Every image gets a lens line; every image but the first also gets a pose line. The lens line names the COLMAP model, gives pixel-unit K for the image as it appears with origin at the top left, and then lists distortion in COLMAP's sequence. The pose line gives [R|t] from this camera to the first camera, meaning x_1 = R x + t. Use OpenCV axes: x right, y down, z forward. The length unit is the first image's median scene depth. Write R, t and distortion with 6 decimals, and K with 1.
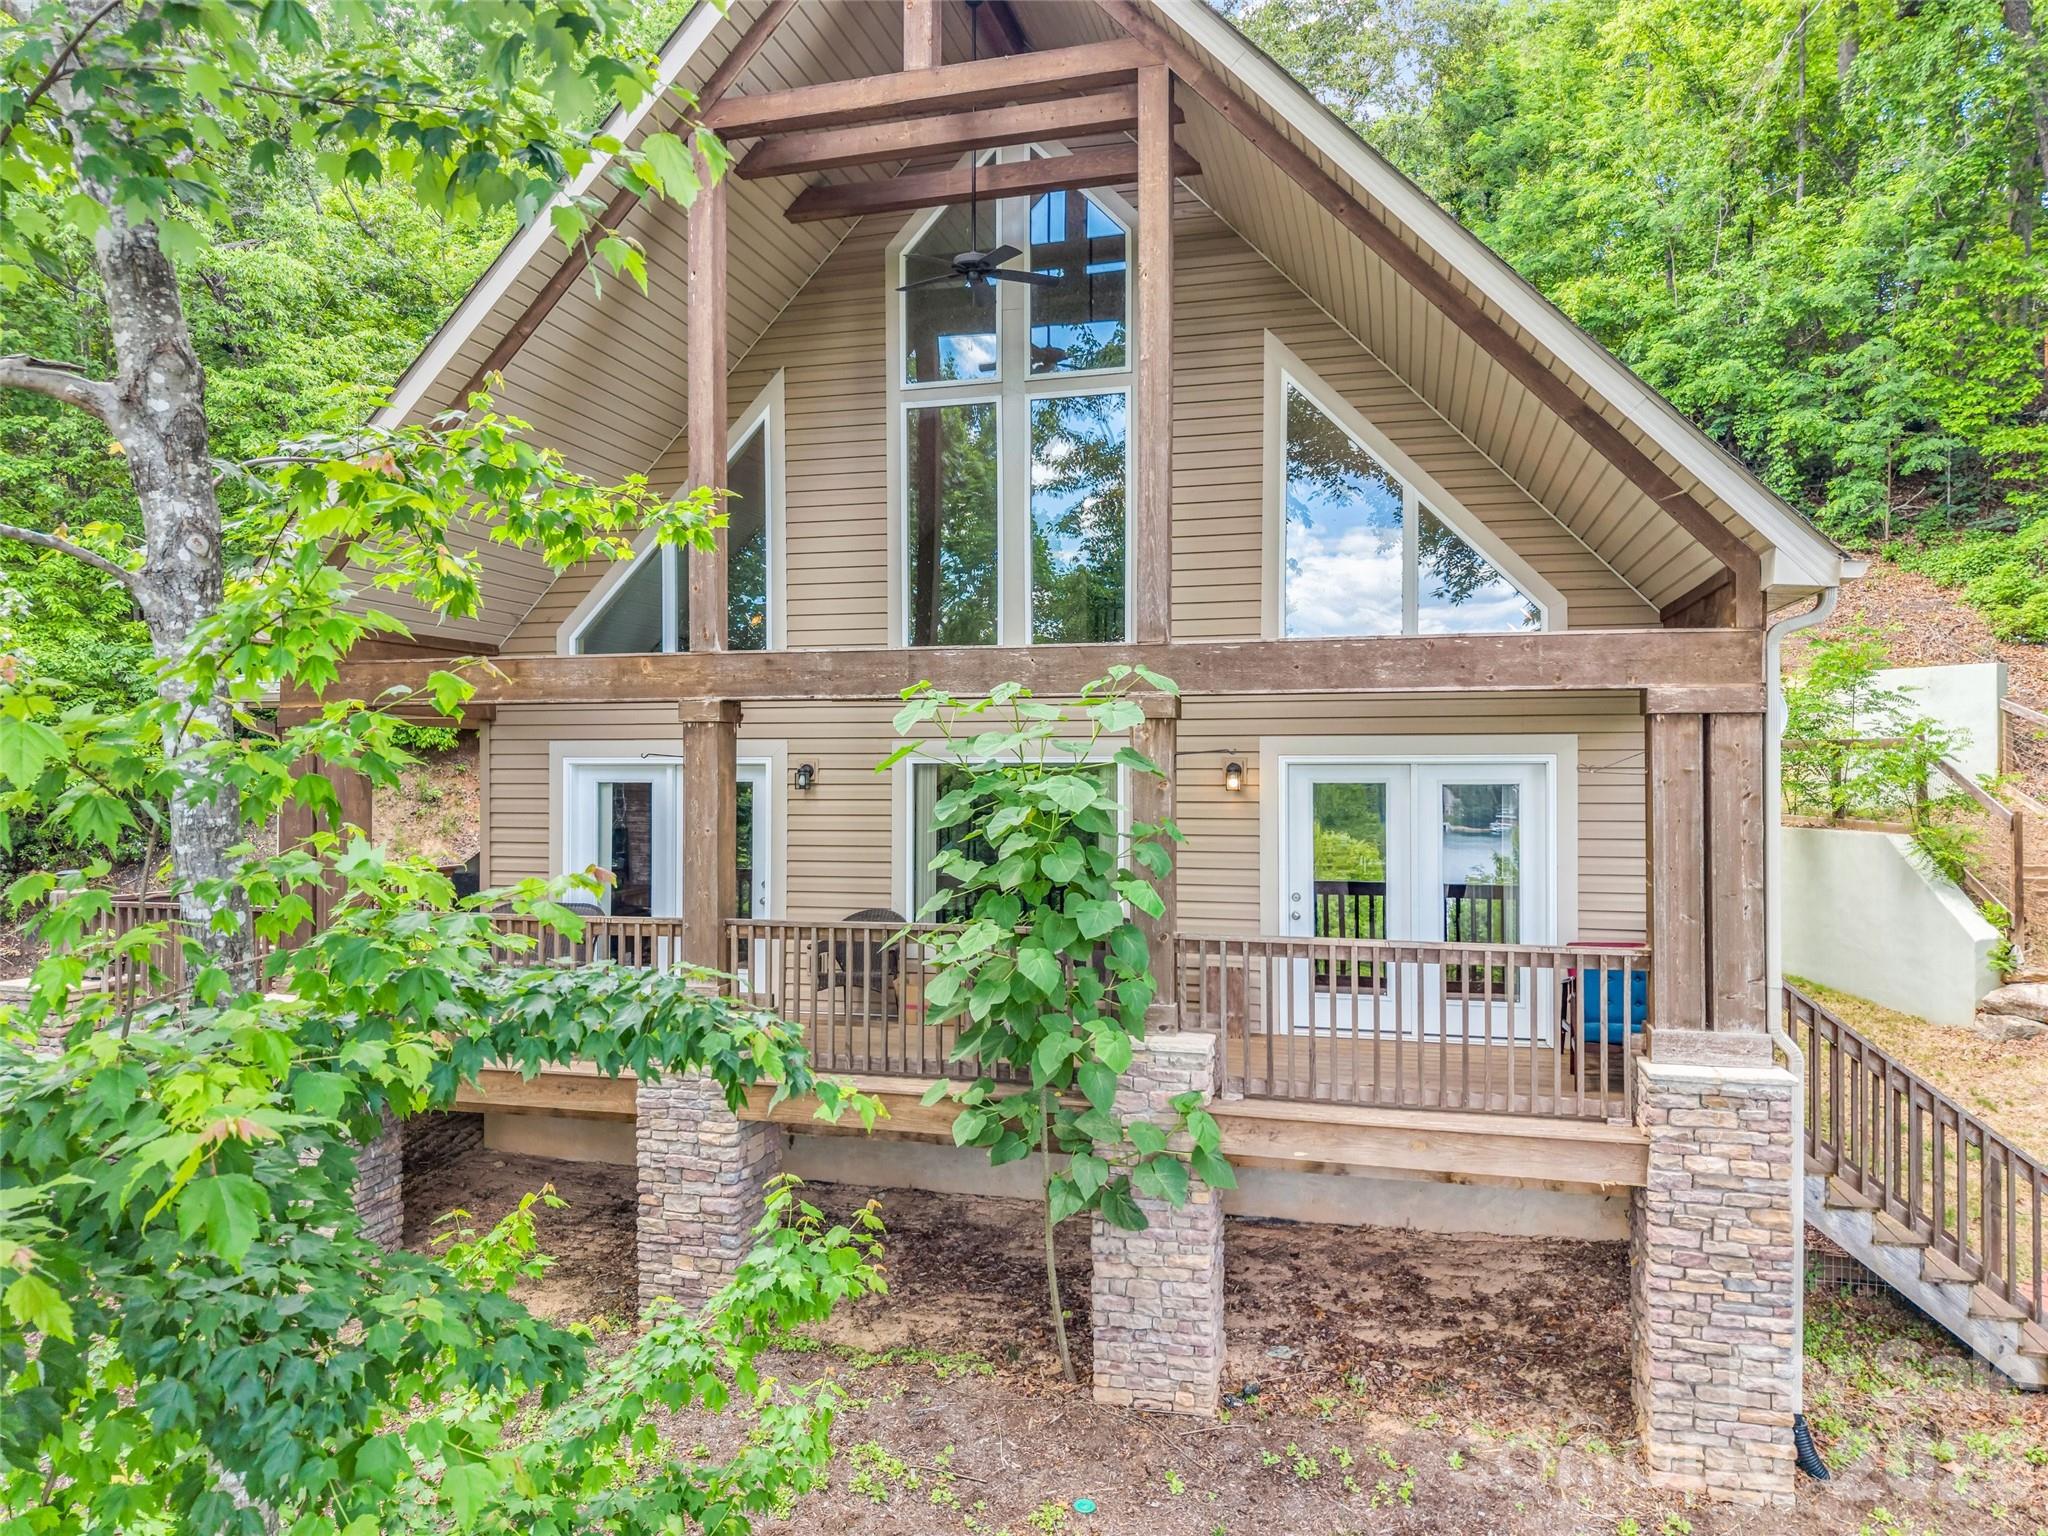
lens RADIAL K [[1411.4, 0, 1027.0], [0, 1411.4, 780.5], [0, 0, 1]] dist [0.016362, -0.021598]
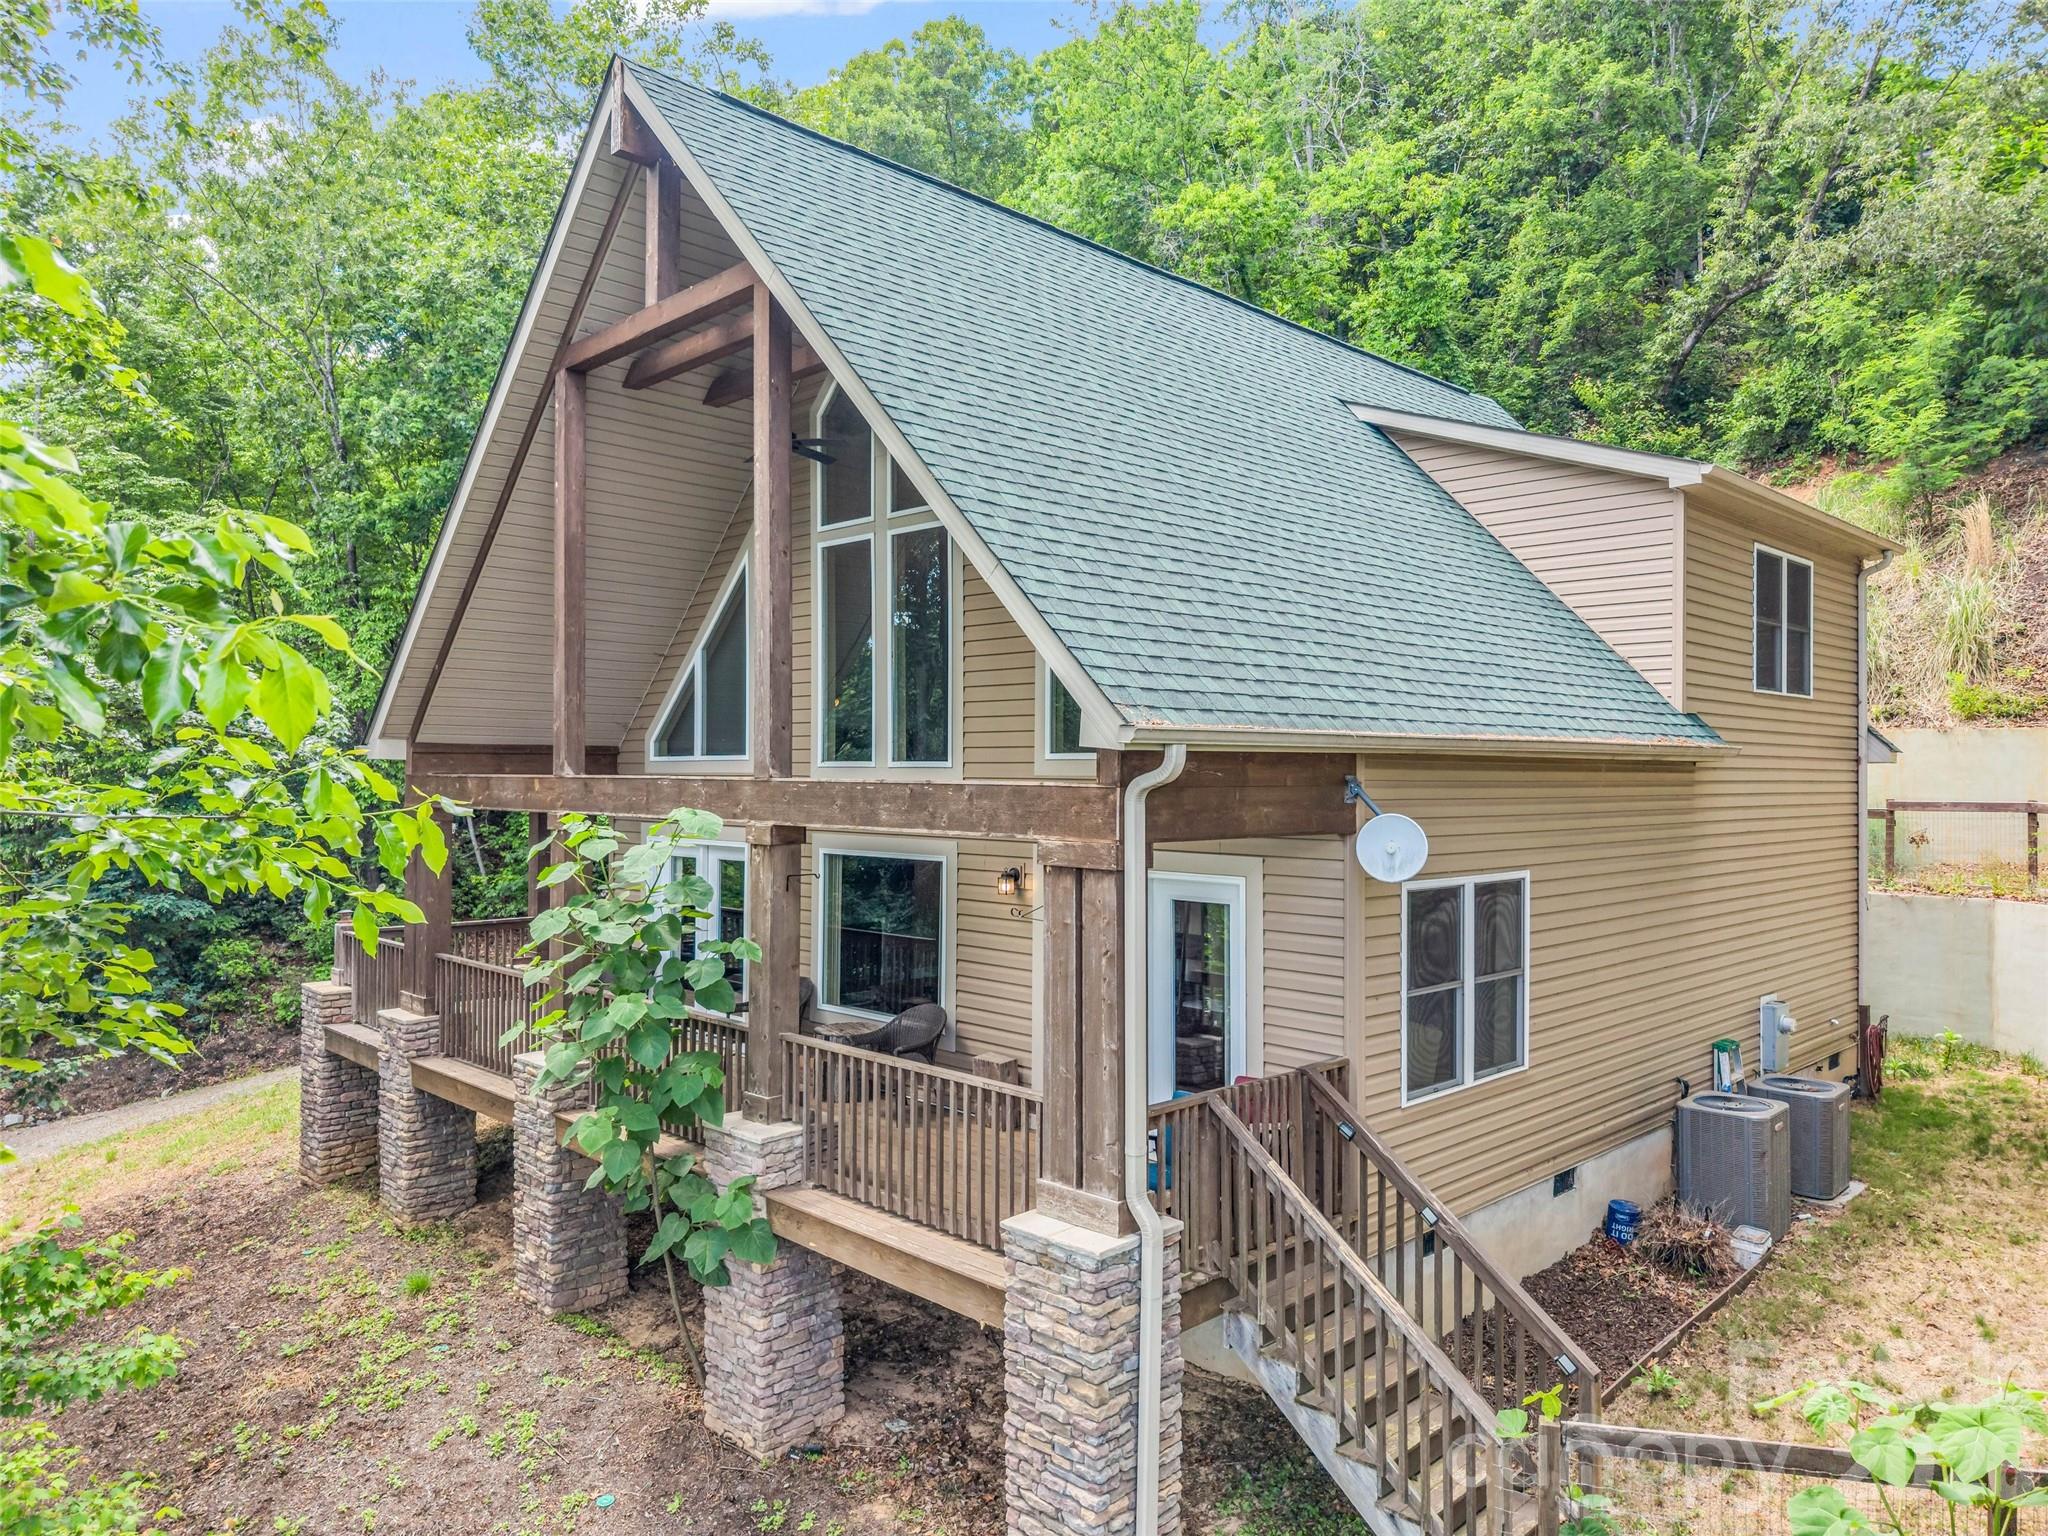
lens RADIAL K [[1411.4, 0, 1021.7], [0, 1411.4, 764.4], [0, 0, 1]] dist [0.016362, -0.021598]
pose [[0.859183, 0.000677, -0.511667, 0.888179], [-0.005520, 0.999953, -0.007946, -0.104745], [0.511638, 0.009652, 0.859147, 0.117932]]
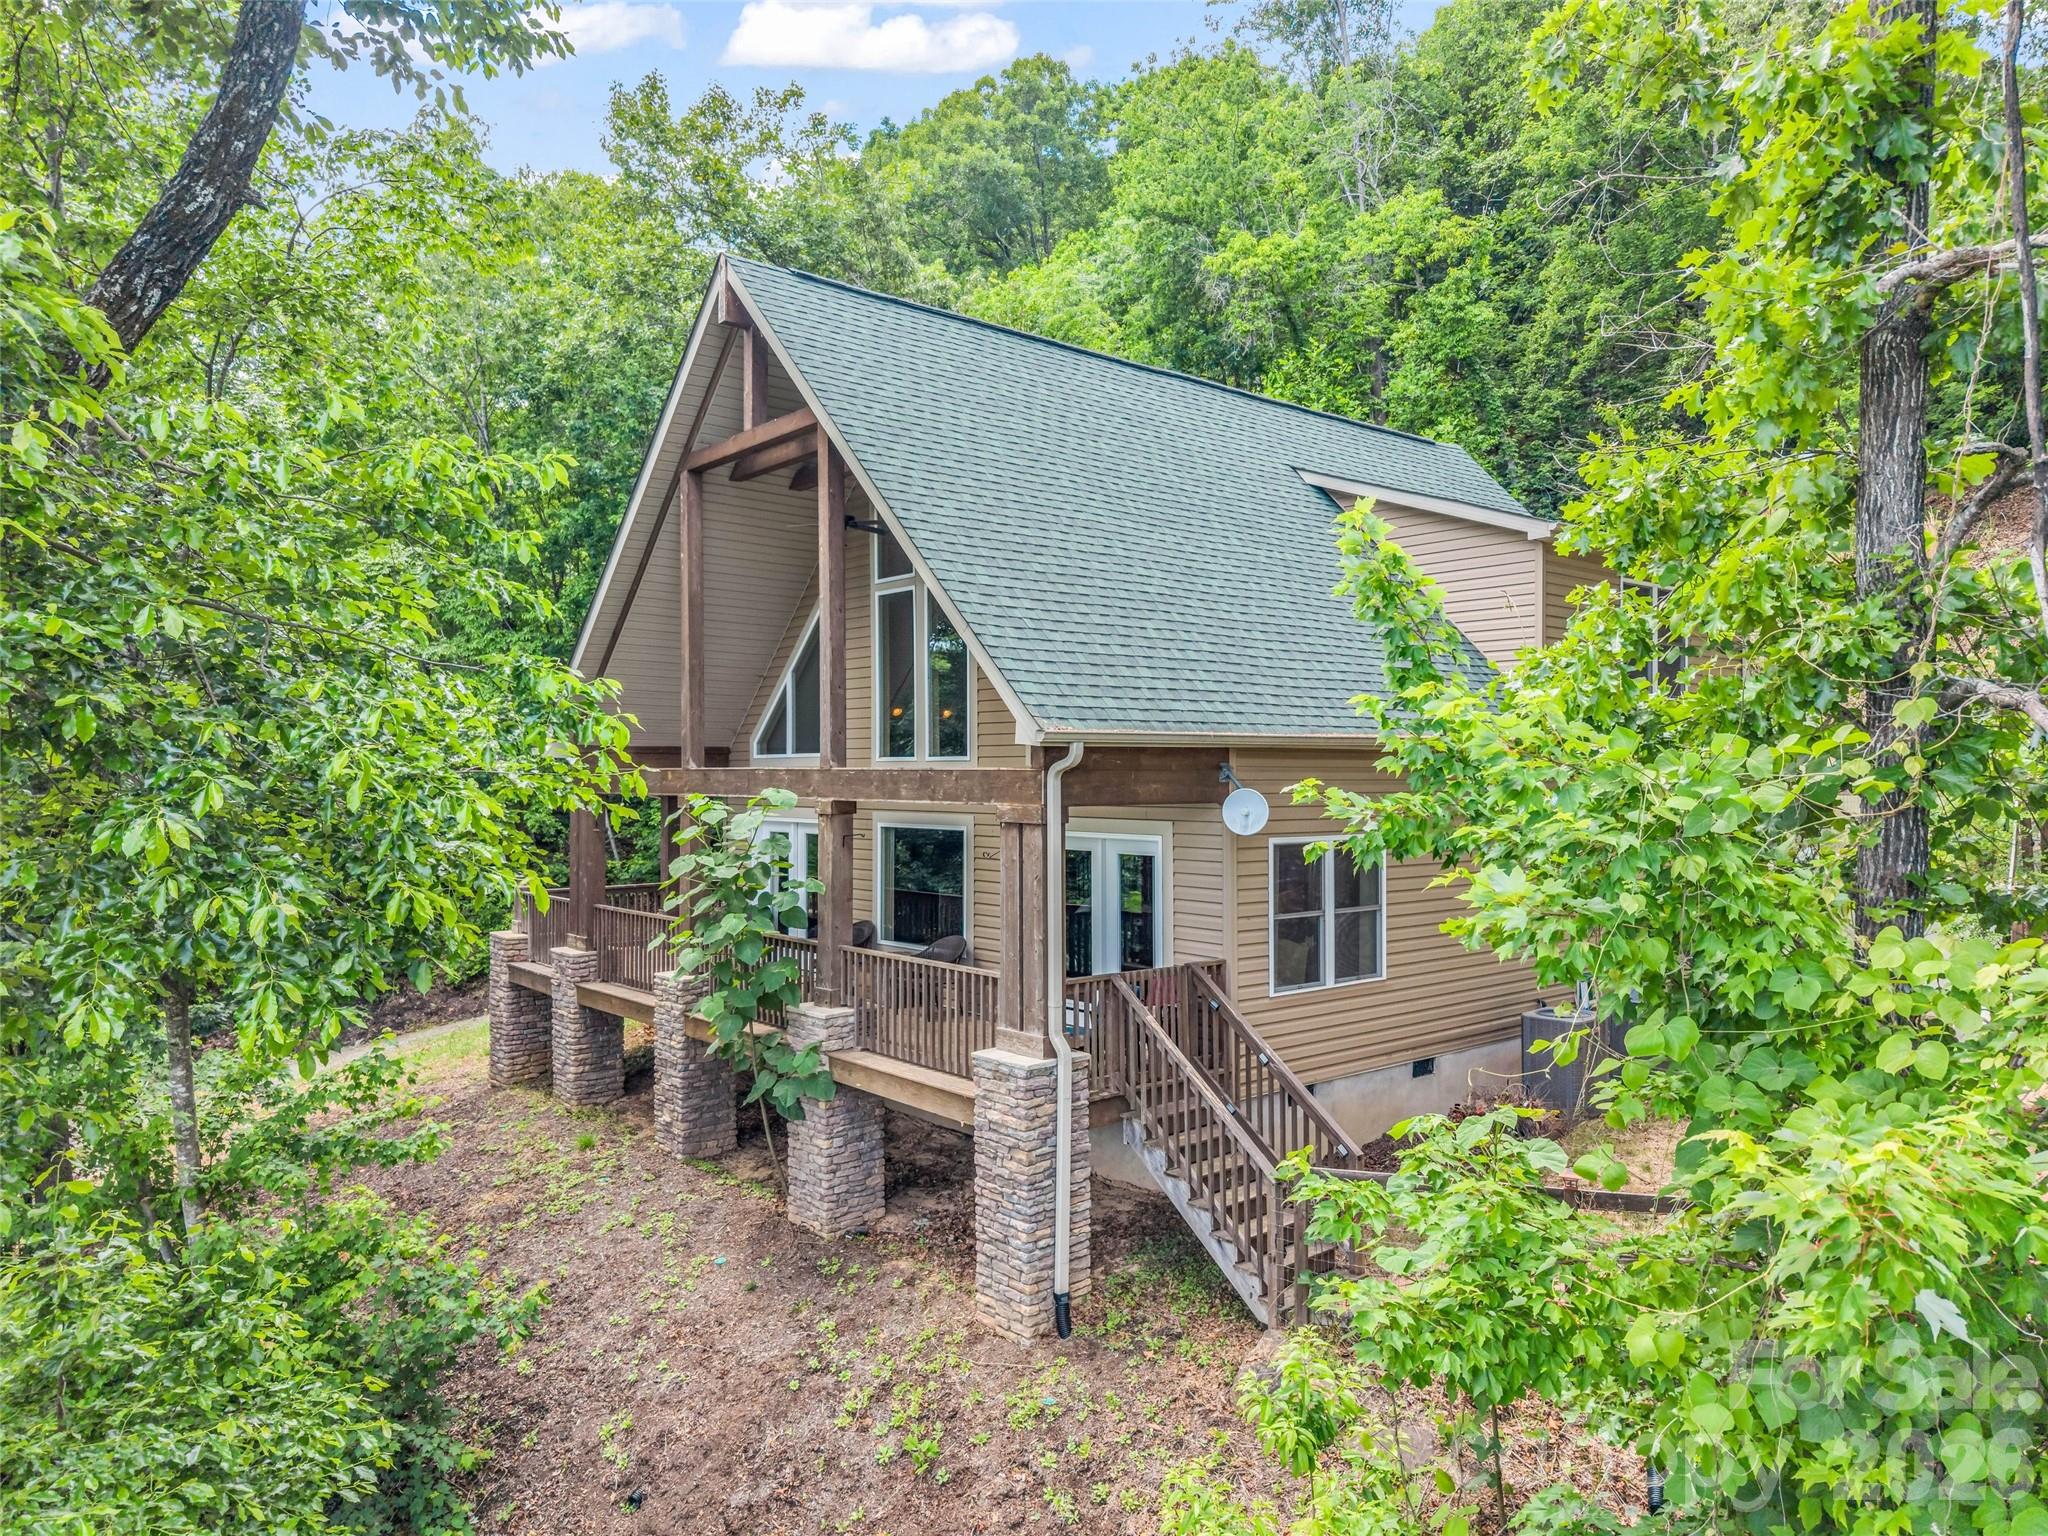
lens RADIAL K [[1411.4, 0, 1022.7], [0, 1411.4, 763.0], [0, 0, 1]] dist [0.016362, -0.021598]
pose [[0.817673, -0.004968, -0.575661, 1.265176], [0.000114, 0.999964, -0.008467, -0.093109], [0.575683, 0.006858, 0.817644, -0.225298]]
